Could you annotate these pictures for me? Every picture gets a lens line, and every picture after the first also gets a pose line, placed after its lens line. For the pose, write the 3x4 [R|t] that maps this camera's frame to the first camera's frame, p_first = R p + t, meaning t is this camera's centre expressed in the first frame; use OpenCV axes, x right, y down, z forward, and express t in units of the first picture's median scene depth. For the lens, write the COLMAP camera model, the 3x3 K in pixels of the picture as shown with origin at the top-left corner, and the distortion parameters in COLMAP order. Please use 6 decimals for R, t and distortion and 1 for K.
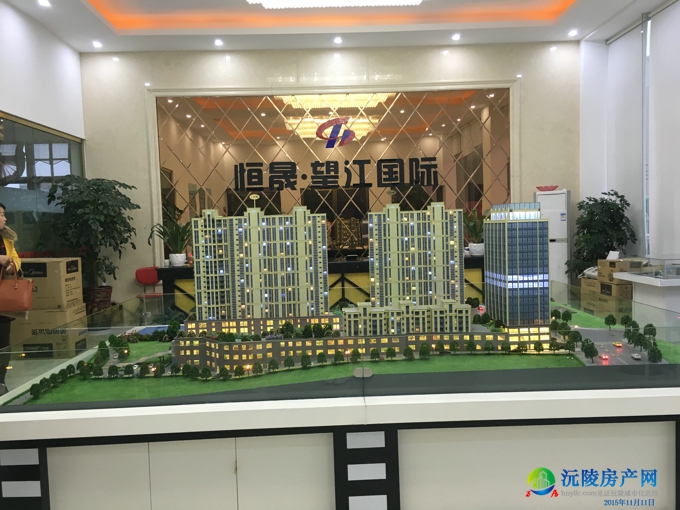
lens RADIAL K [[582.7, 0, 340.0], [0, 582.7, 255.0], [0, 0, 1]] dist [0.087141, -0.099275]
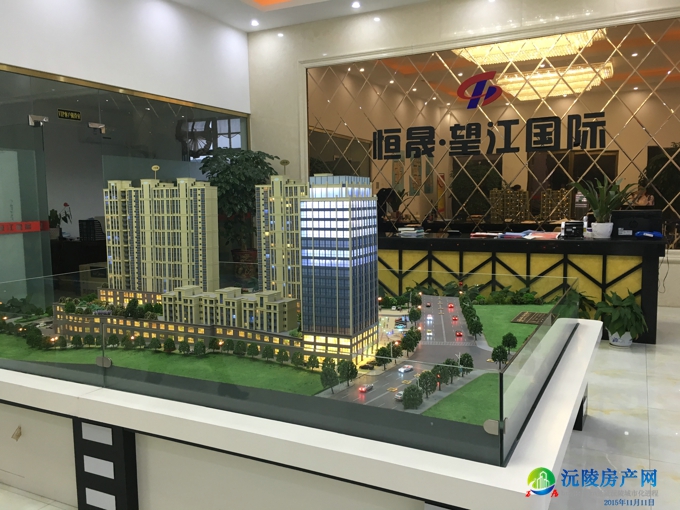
lens RADIAL K [[582.7, 0, 340.0], [0, 582.7, 255.0], [0, 0, 1]] dist [0.087141, -0.099275]
pose [[0.874840, 0.065997, -0.479895, 0.249243], [-0.038834, 0.997042, 0.066322, -0.013156], [0.482852, -0.039385, 0.874816, 0.117114]]
